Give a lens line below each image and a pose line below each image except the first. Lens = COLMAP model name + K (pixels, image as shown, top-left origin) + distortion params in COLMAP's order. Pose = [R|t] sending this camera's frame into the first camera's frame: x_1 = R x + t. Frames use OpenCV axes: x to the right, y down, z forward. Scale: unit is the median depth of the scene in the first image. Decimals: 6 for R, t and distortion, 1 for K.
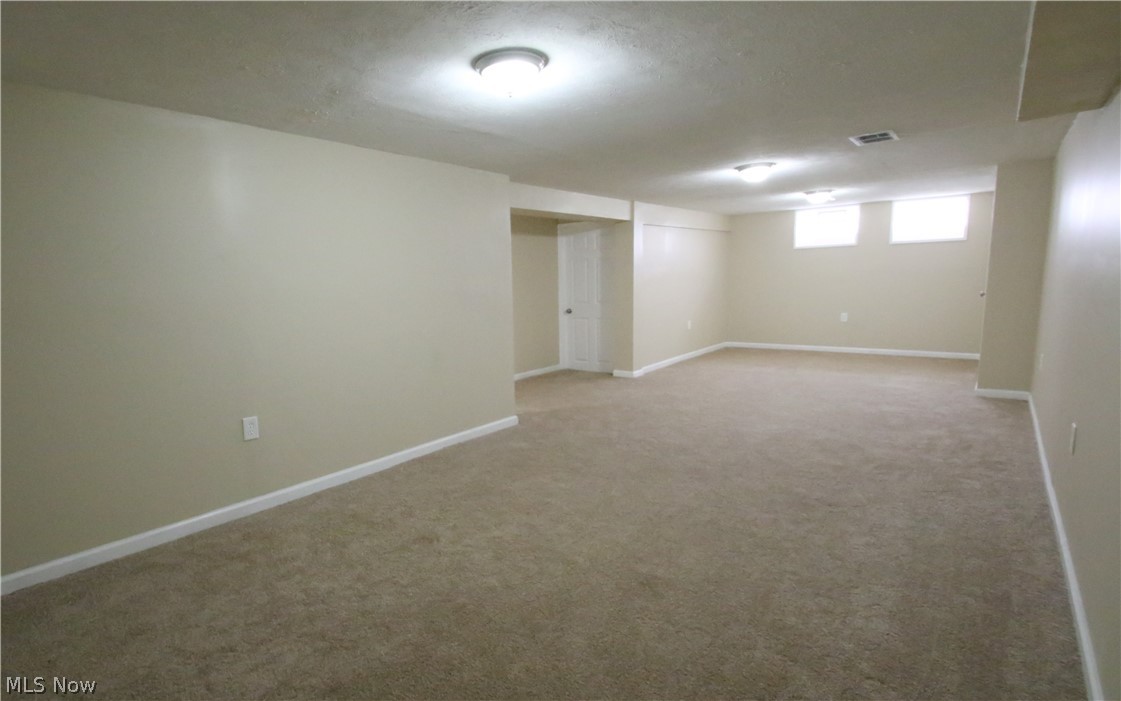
lens RADIAL K [[503.9, 0, 555.1], [0, 503.9, 380.2], [0, 0, 1]] dist [0.000899, -0.011132]
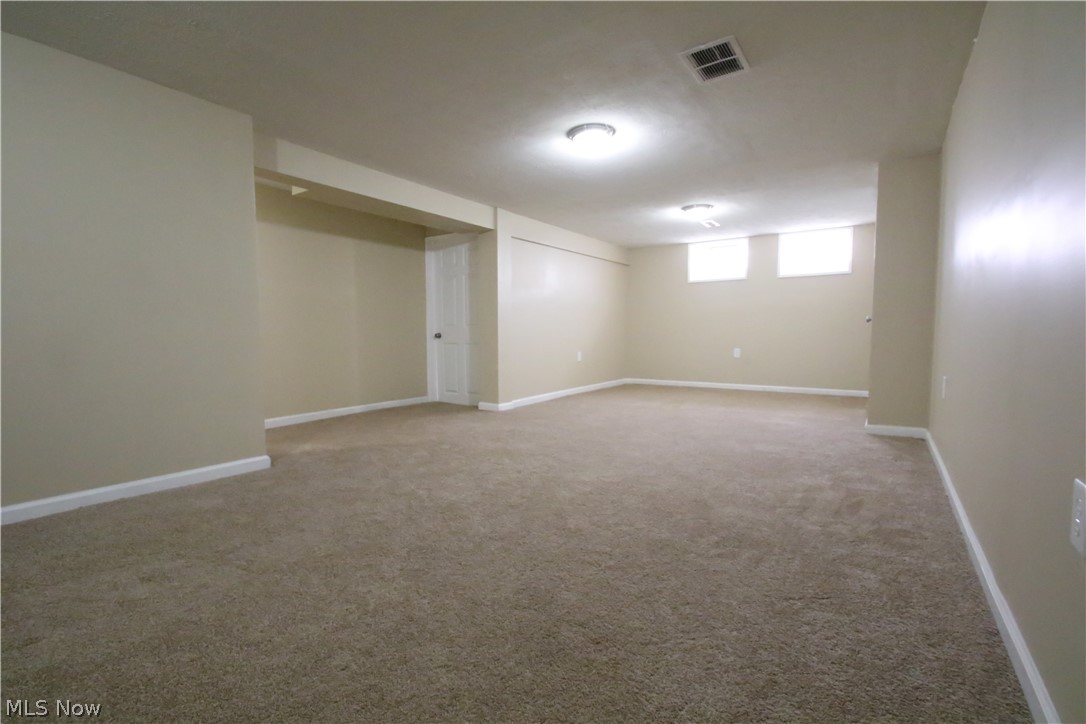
lens RADIAL K [[509.5, 0, 537.5], [0, 509.5, 372.8], [0, 0, 1]] dist [0.013589, -0.016606]
pose [[0.991986, 0.022306, 0.124360, 0.165399], [-0.010887, 0.995722, -0.091757, 0.013073], [-0.125875, 0.089667, 0.987985, 0.193259]]
